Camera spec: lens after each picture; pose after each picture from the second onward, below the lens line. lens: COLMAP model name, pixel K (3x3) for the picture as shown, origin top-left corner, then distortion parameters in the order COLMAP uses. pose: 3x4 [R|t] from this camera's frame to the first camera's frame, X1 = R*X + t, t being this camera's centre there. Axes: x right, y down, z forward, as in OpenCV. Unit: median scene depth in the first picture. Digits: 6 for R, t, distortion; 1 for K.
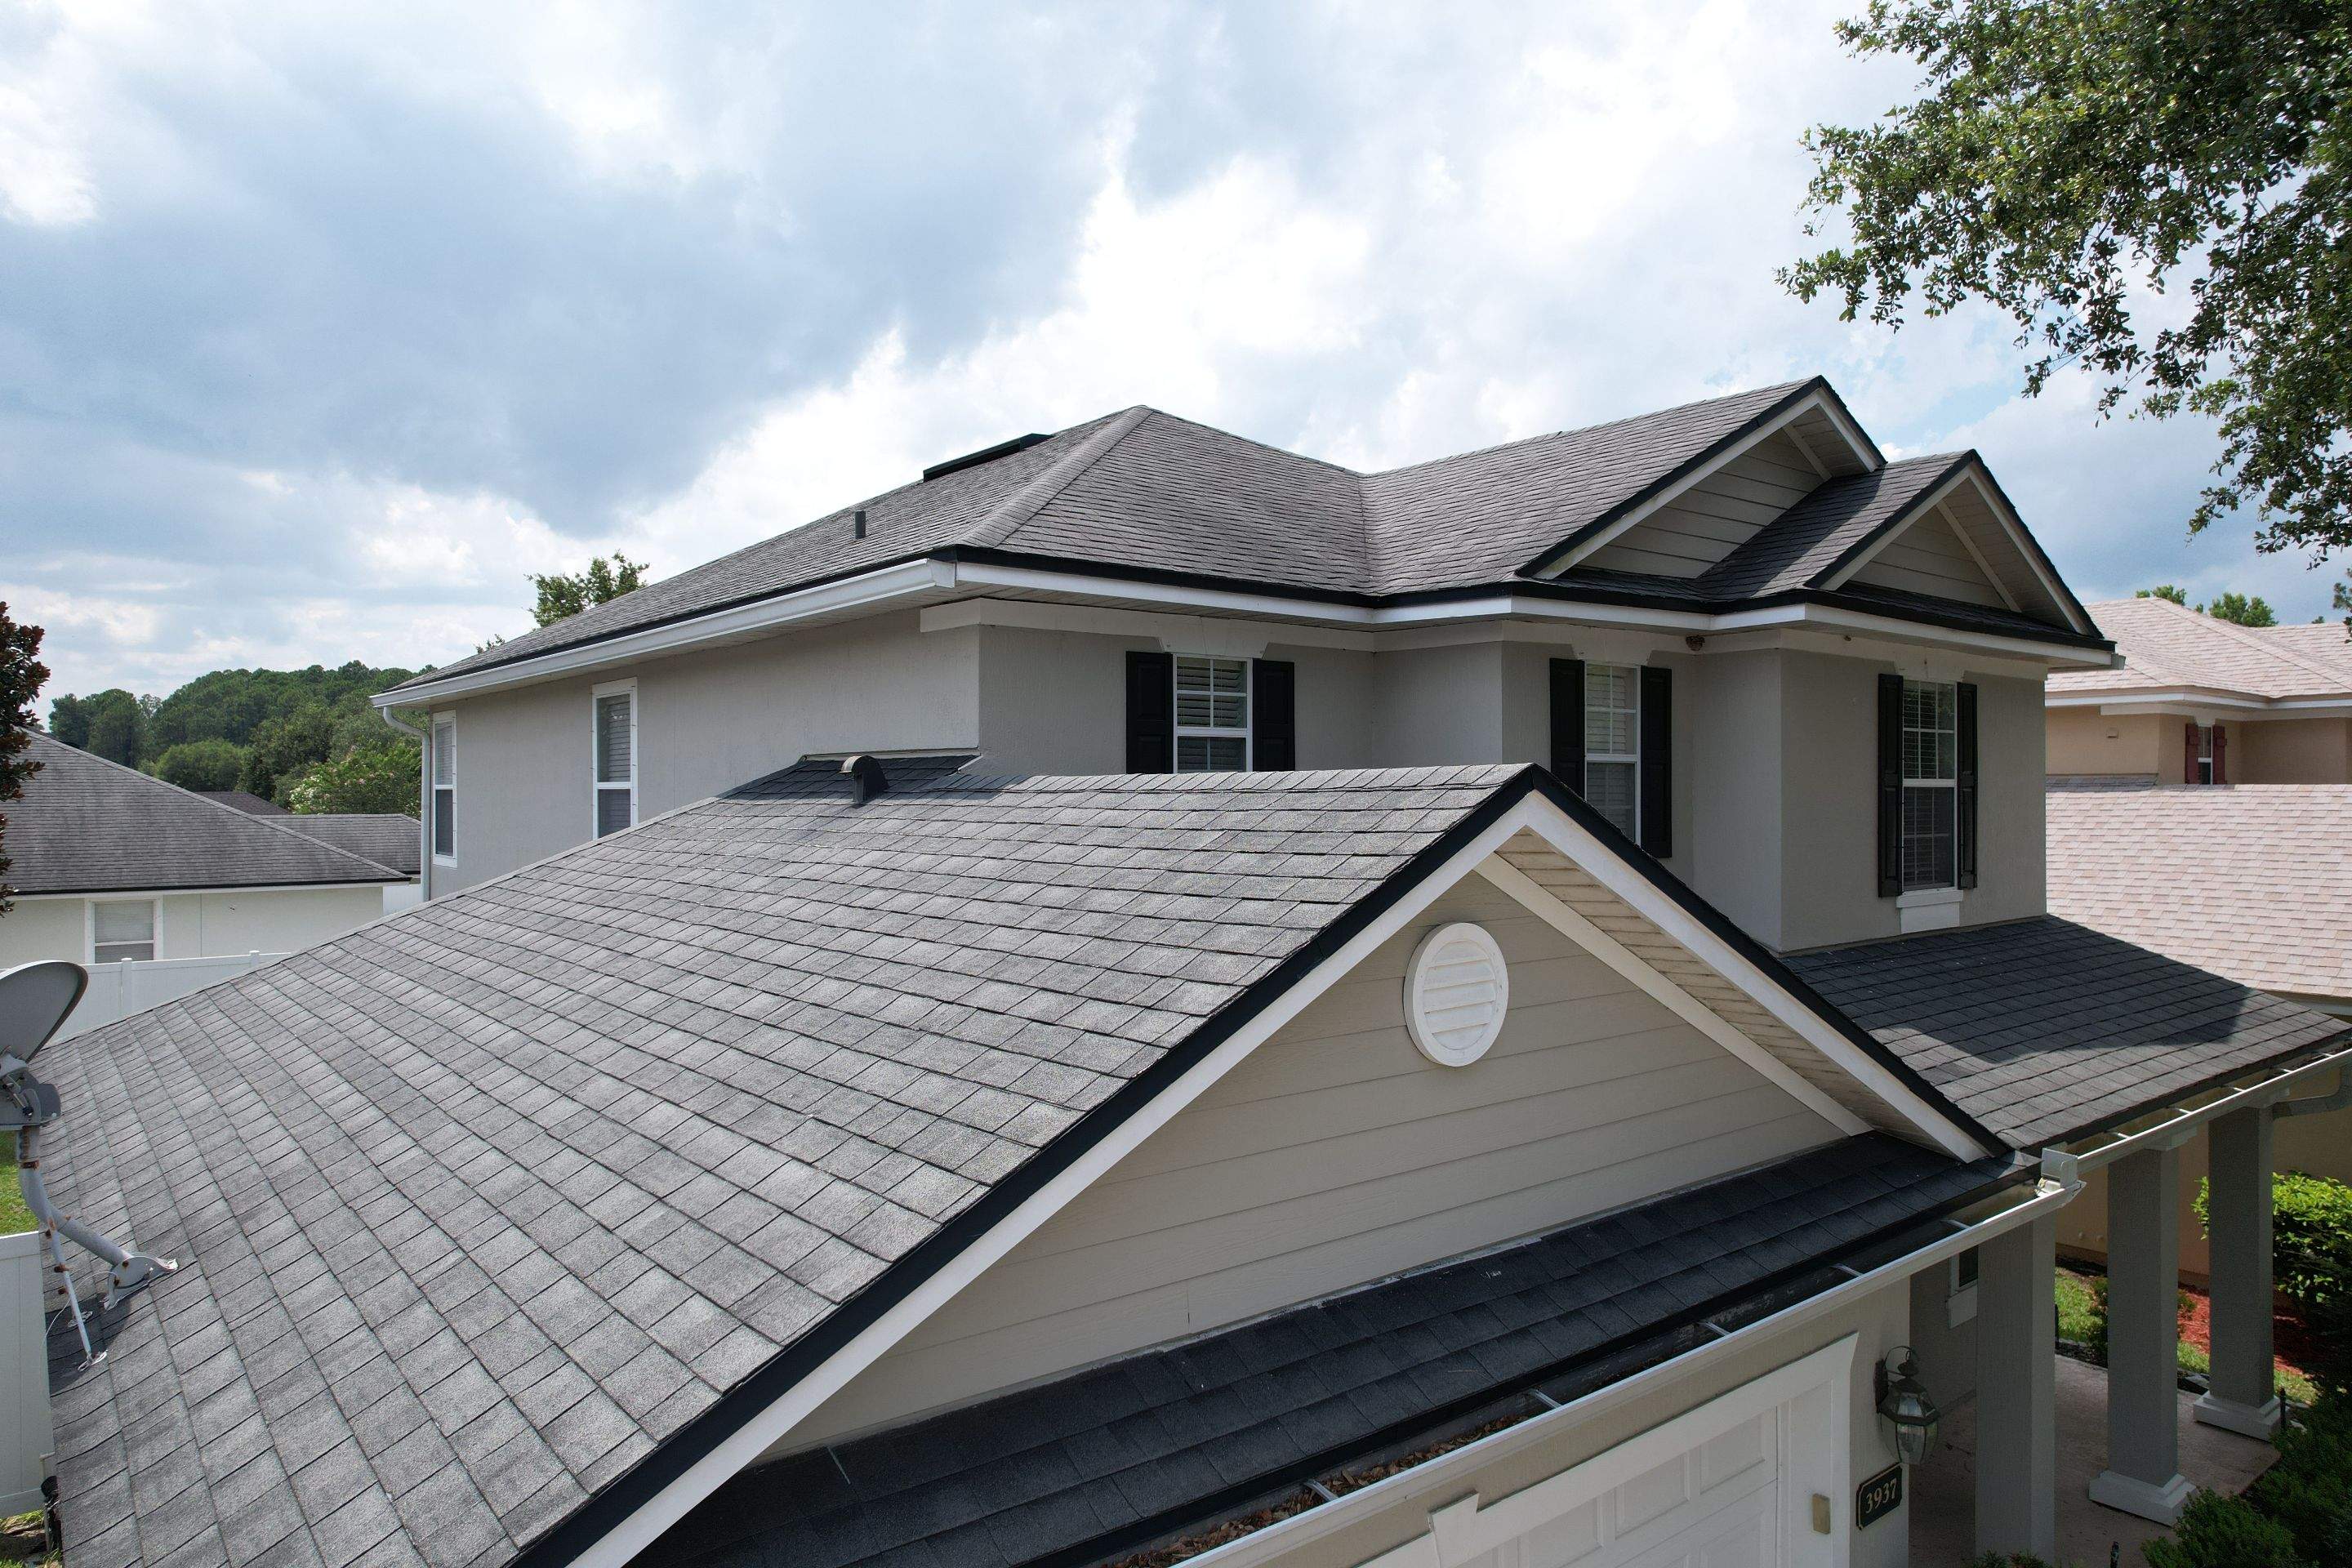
lens RADIAL K [[1507.4, 0, 1176.0], [0, 1507.4, 792.9], [0, 0, 1]] dist [-0.058290, 0.051913]
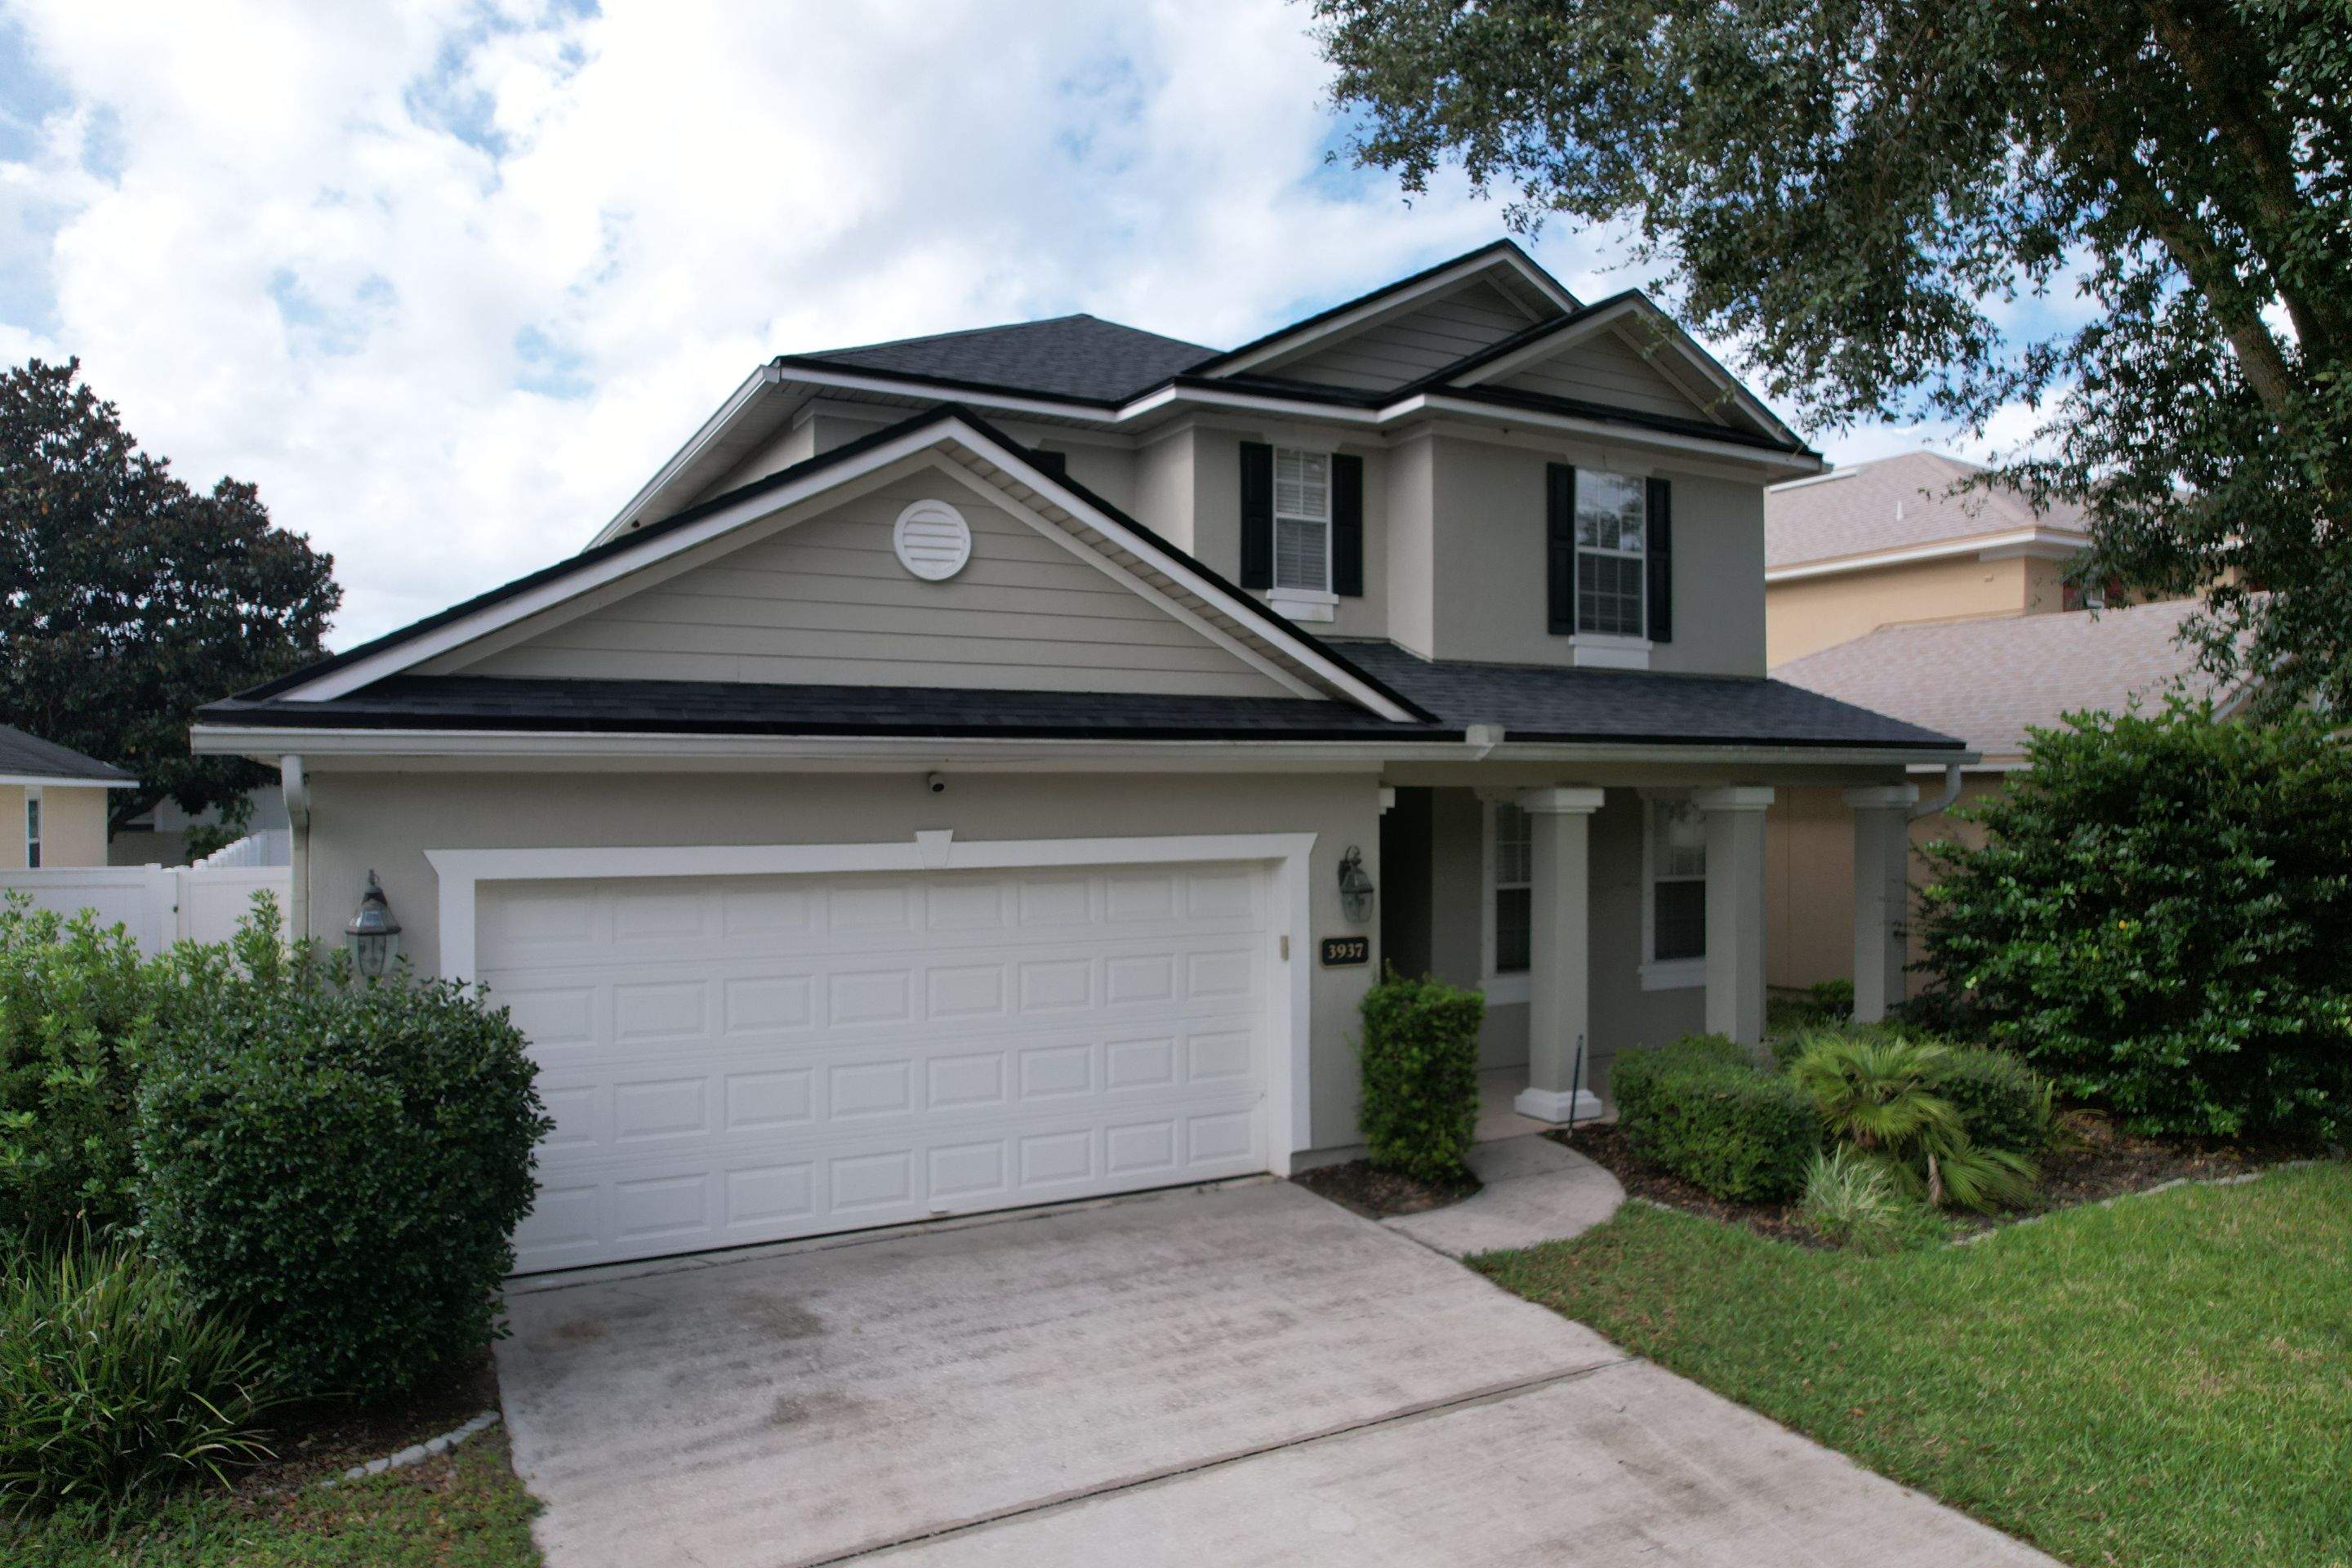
lens RADIAL K [[1507.4, 0, 1172.0], [0, 1507.4, 780.2], [0, 0, 1]] dist [-0.058290, 0.051913]
pose [[0.986613, -0.000742, -0.163076, 0.388452], [-0.000510, 0.999971, -0.007638, 0.221721], [0.163077, 0.007619, 0.986584, -0.362490]]
